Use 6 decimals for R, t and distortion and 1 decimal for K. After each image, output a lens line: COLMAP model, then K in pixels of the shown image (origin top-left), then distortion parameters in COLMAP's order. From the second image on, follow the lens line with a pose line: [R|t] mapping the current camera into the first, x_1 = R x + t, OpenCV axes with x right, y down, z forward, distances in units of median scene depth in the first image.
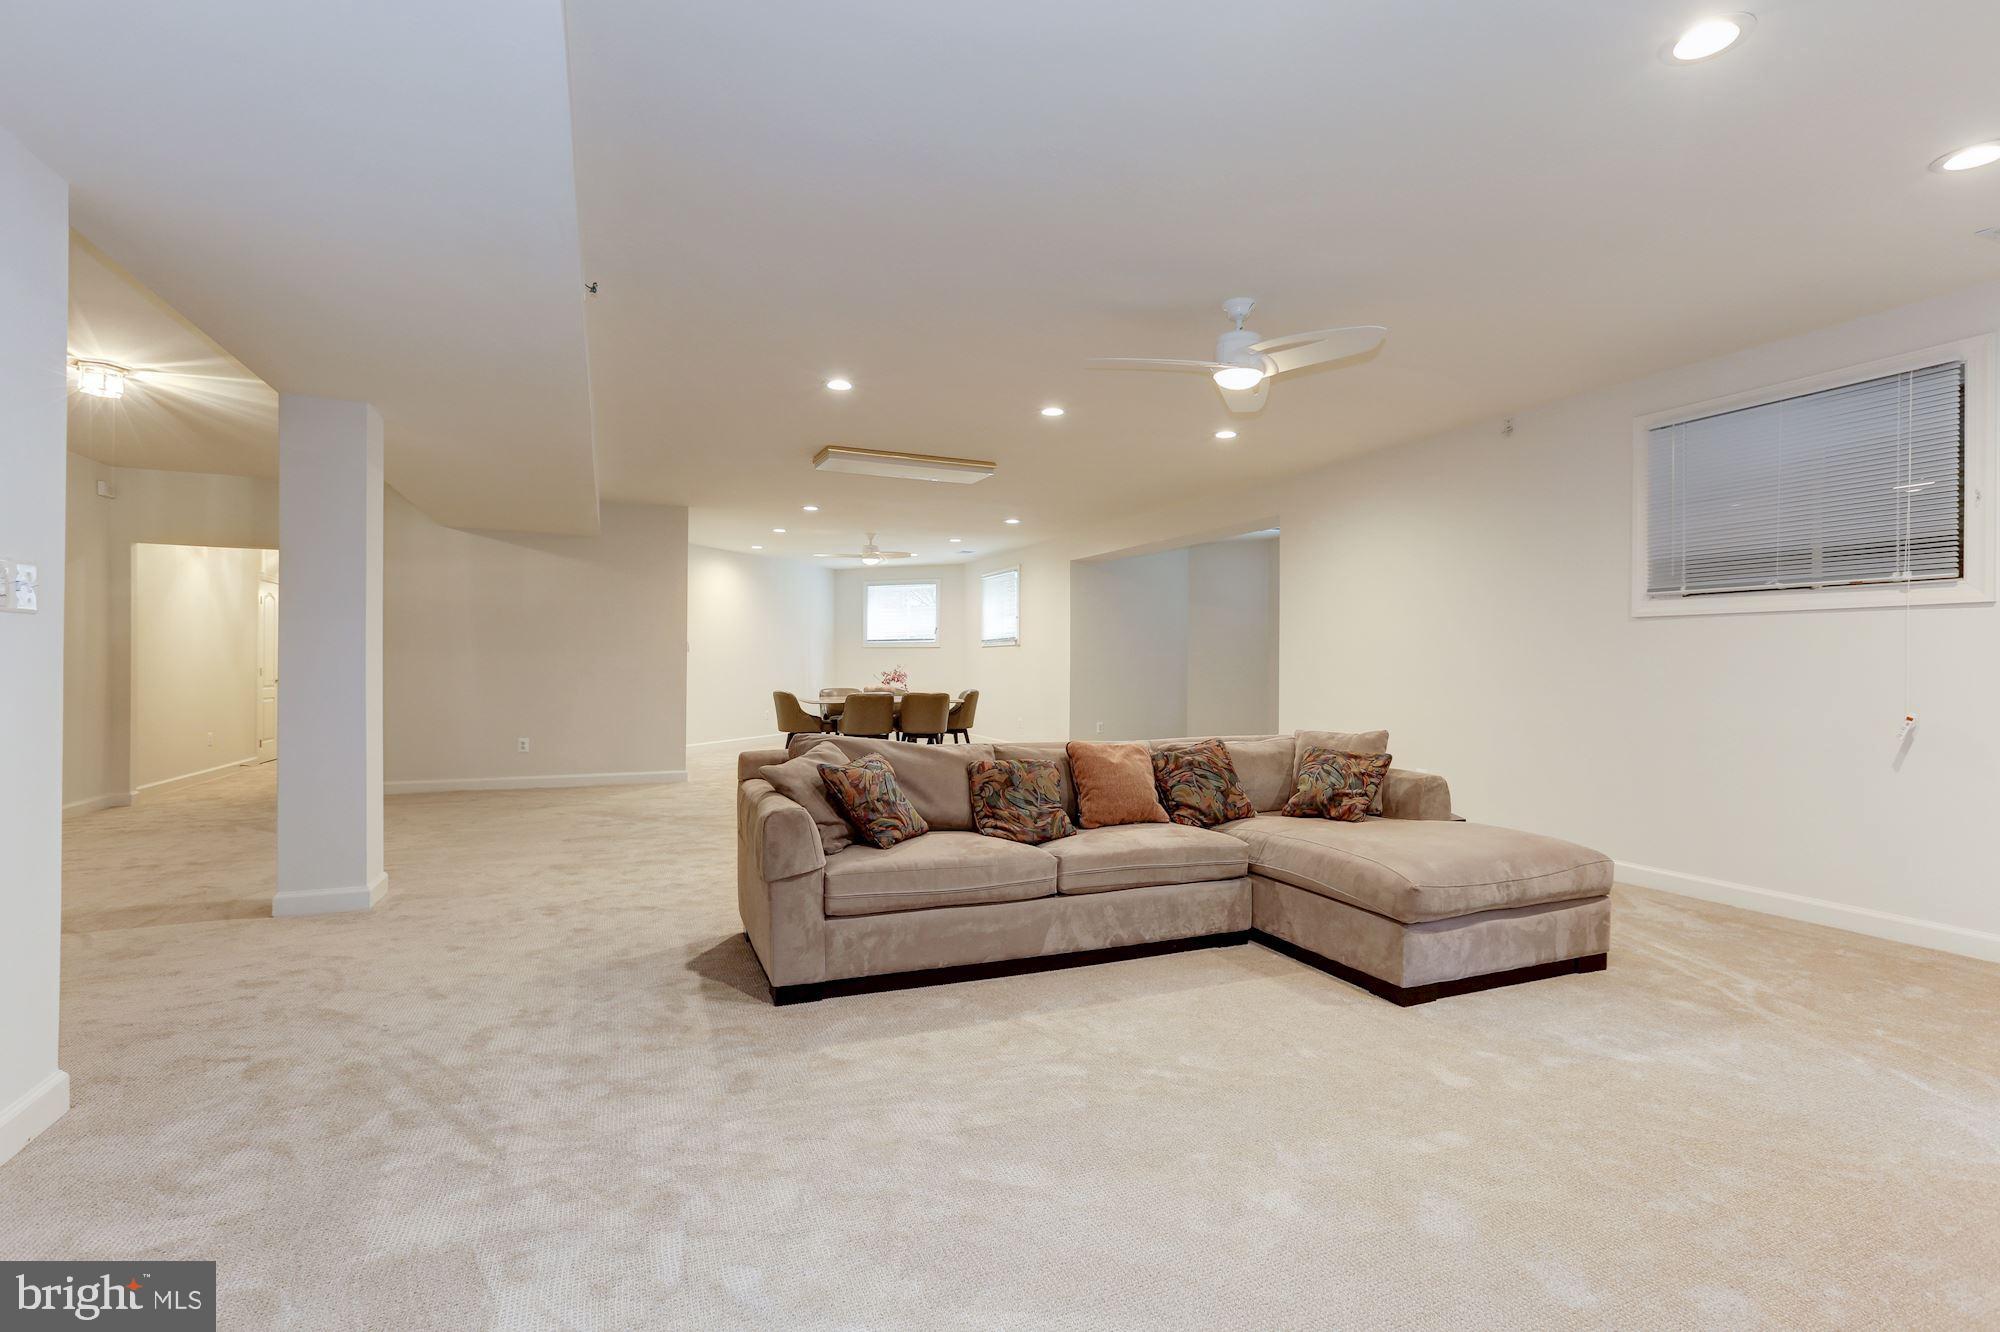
lens RADIAL K [[926.6, 0, 1010.1], [0, 926.6, 665.8], [0, 0, 1]] dist [-0.042615, 0.028738]
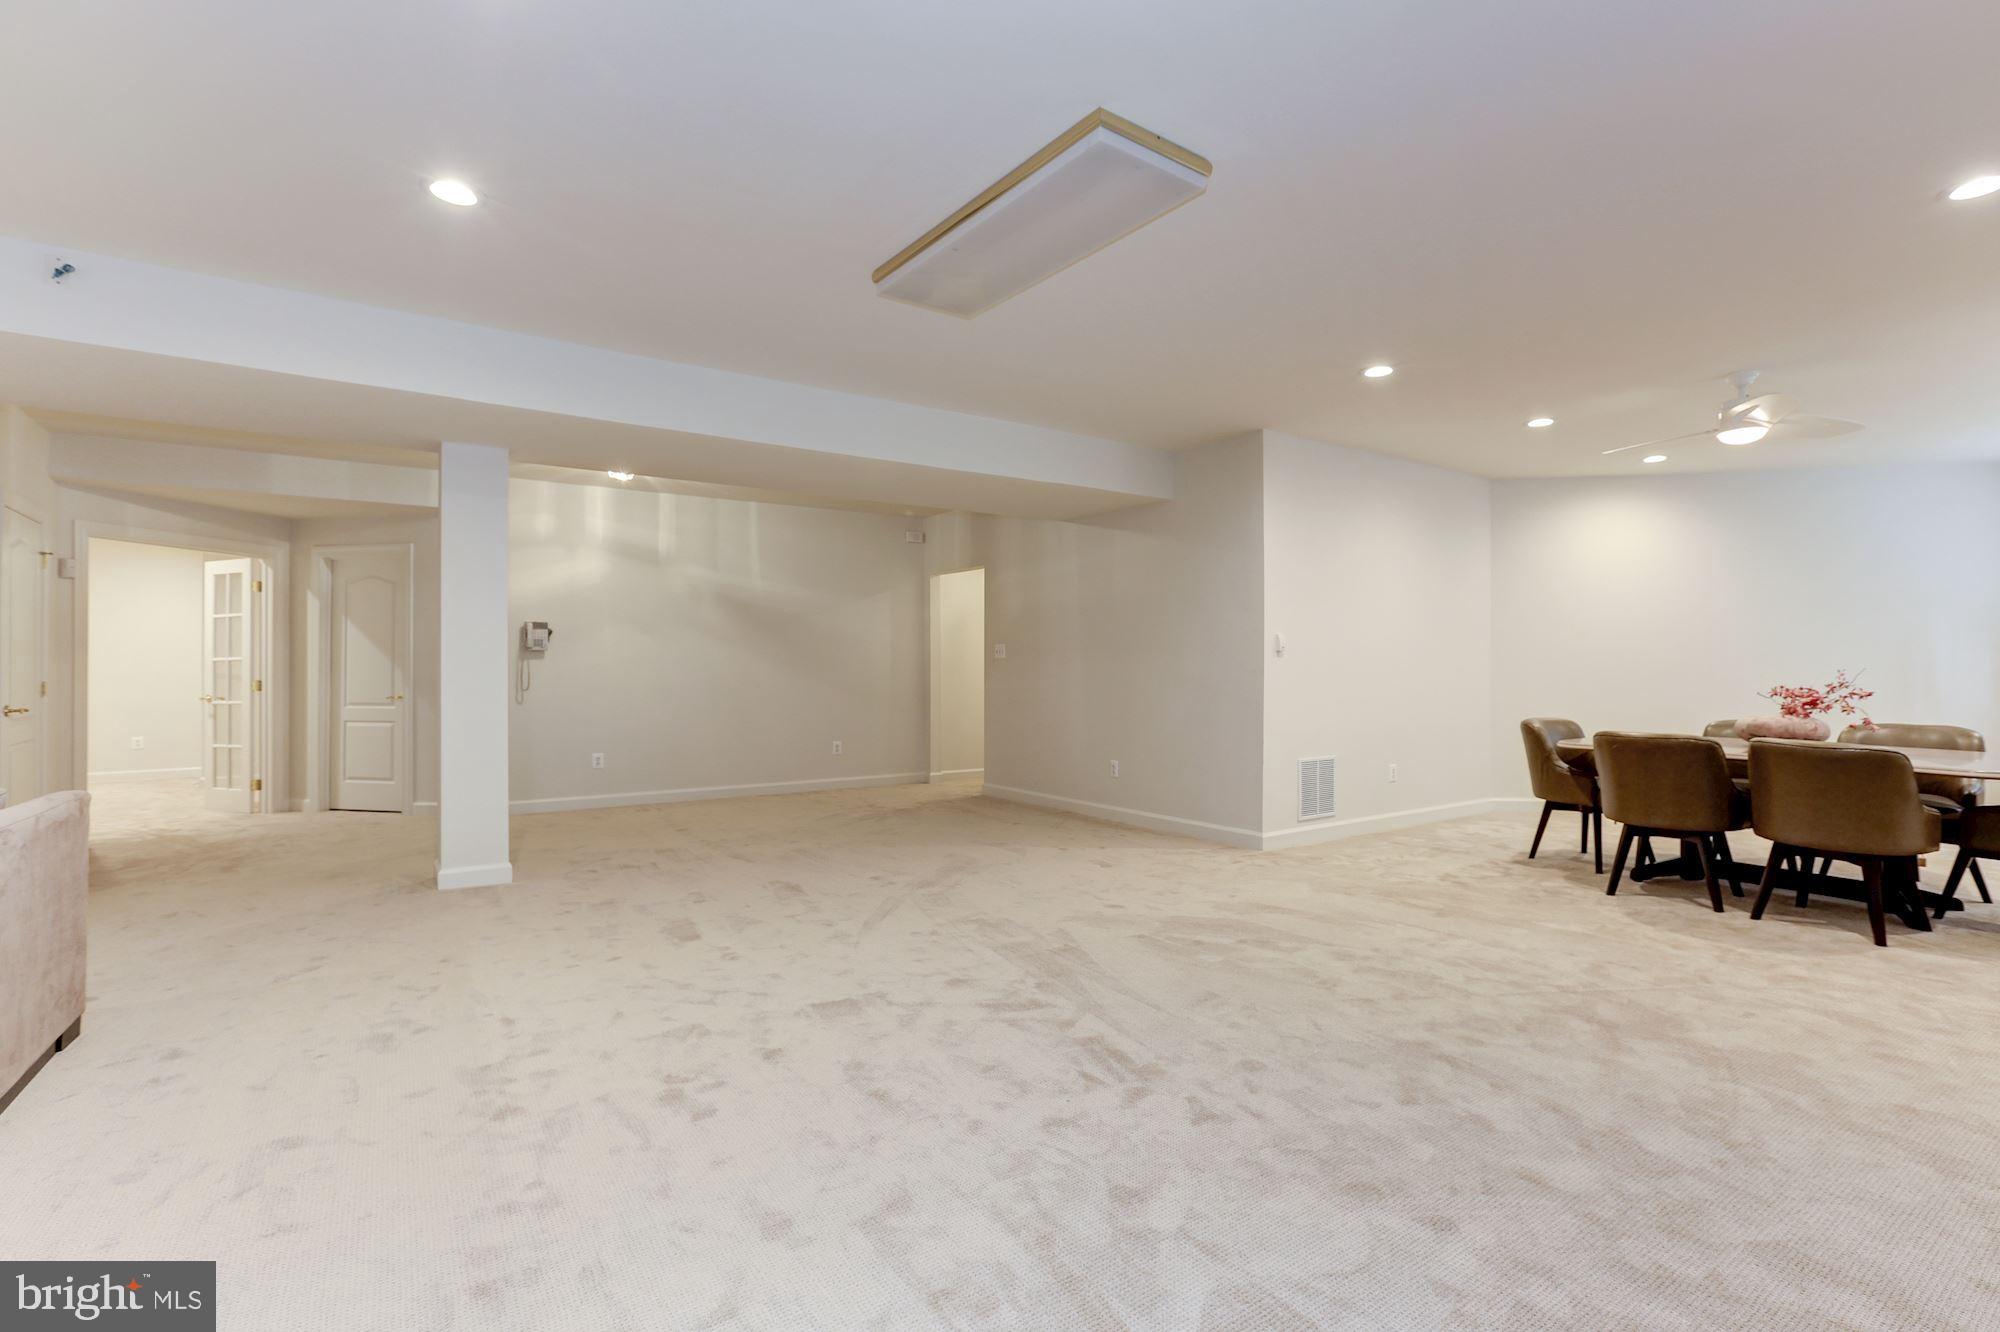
lens RADIAL K [[926.6, 0, 1010.1], [0, 926.6, 665.8], [0, 0, 1]] dist [-0.042615, 0.028738]
pose [[0.193068, -0.009389, -0.981141, 0.447927], [0.001519, 0.999956, -0.009270, 0.000526], [0.981184, 0.000299, 0.193073, 1.234324]]
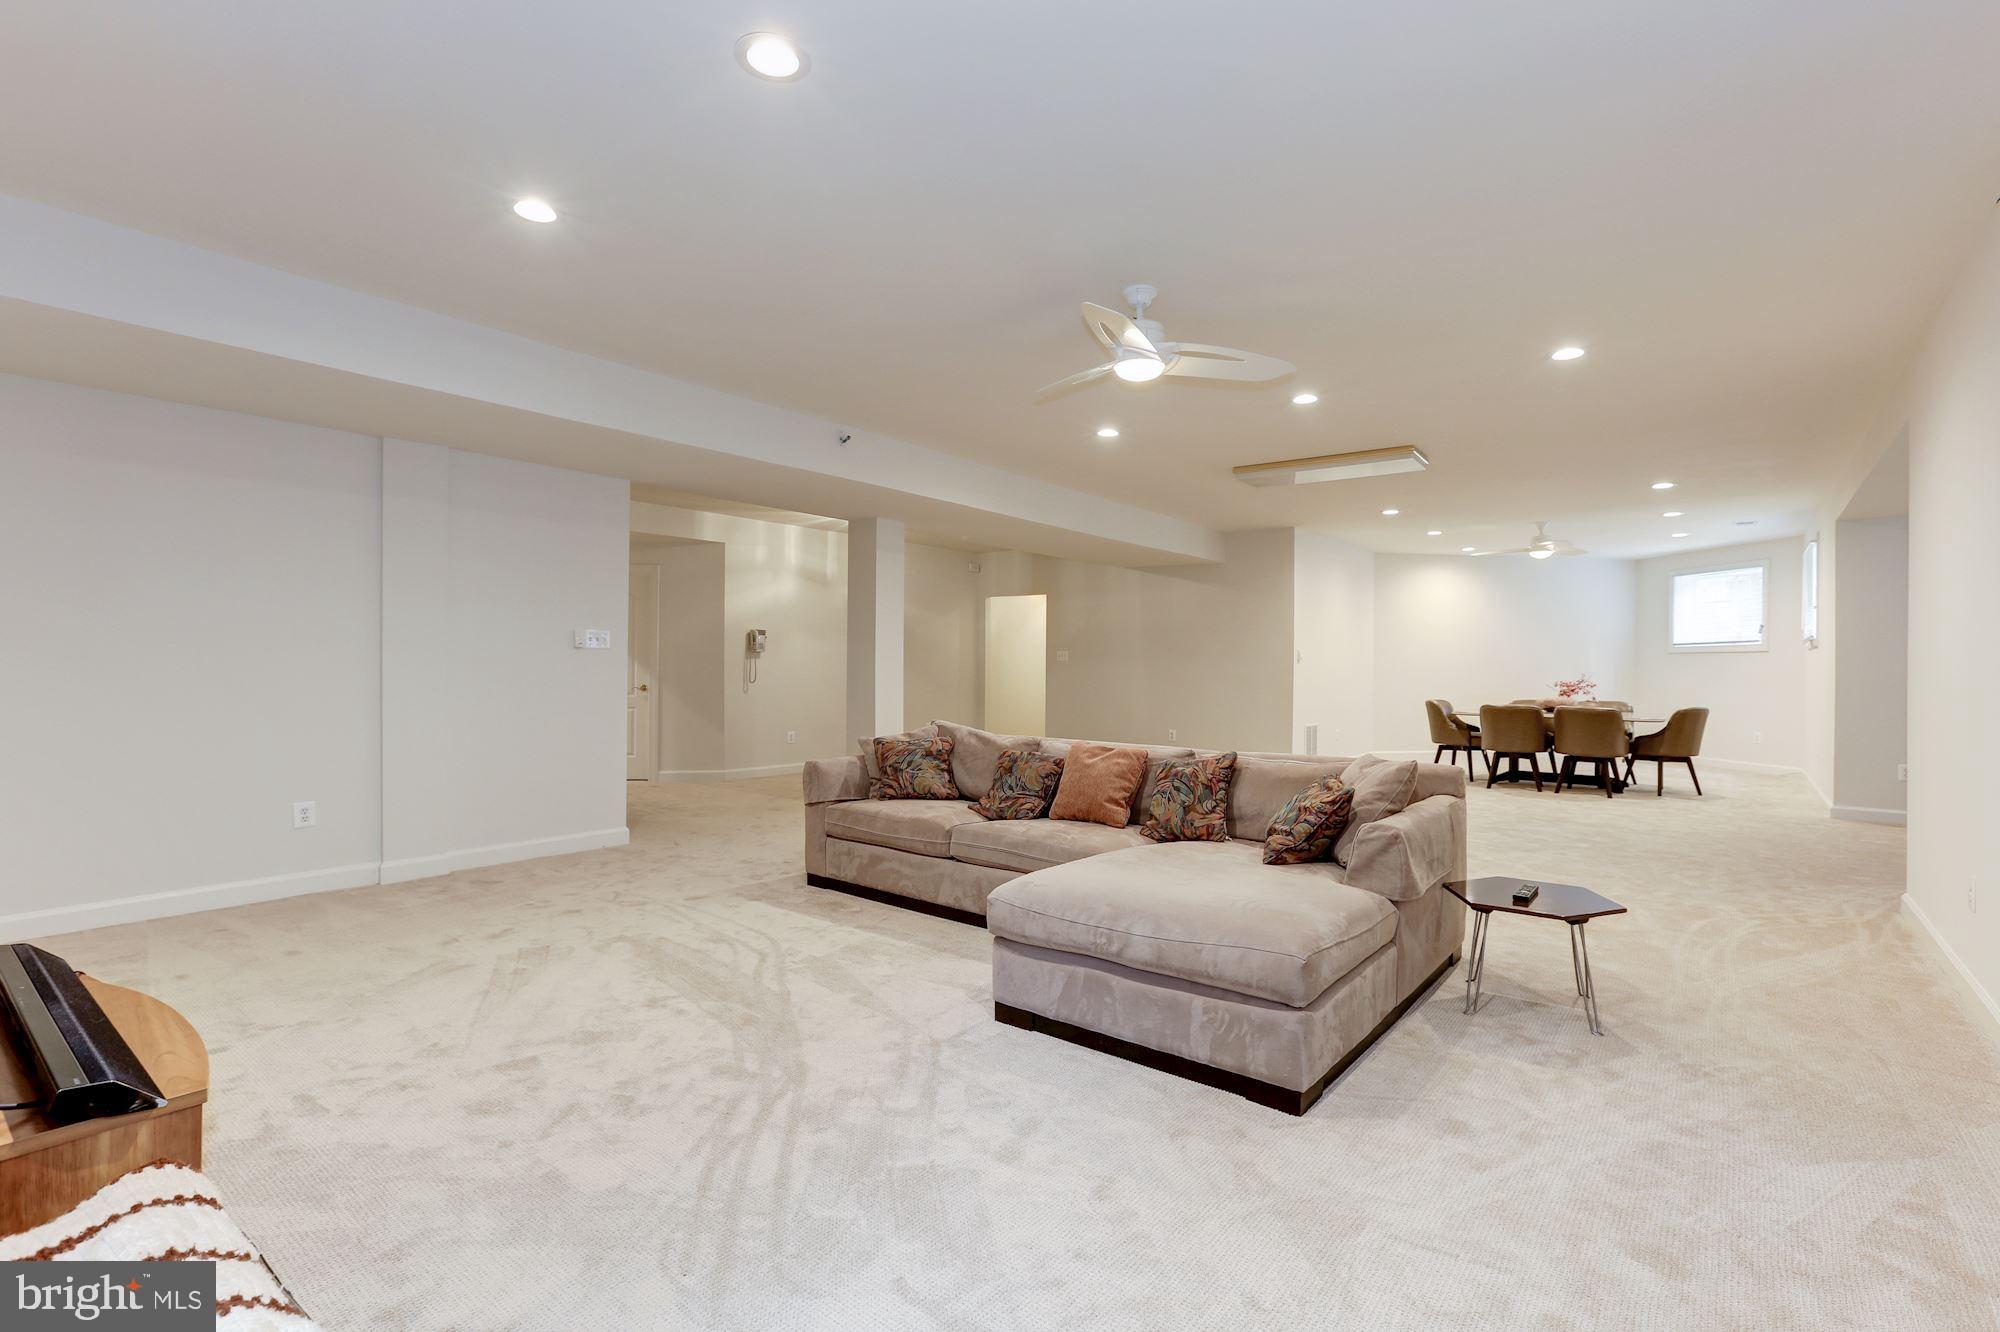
lens RADIAL K [[926.6, 0, 1010.1], [0, 926.6, 665.8], [0, 0, 1]] dist [-0.042615, 0.028738]
pose [[0.475591, -0.003772, -0.879659, 0.792608], [-0.005898, 0.999955, -0.007476, 0.002207], [0.879647, 0.008744, 0.475547, 0.333802]]
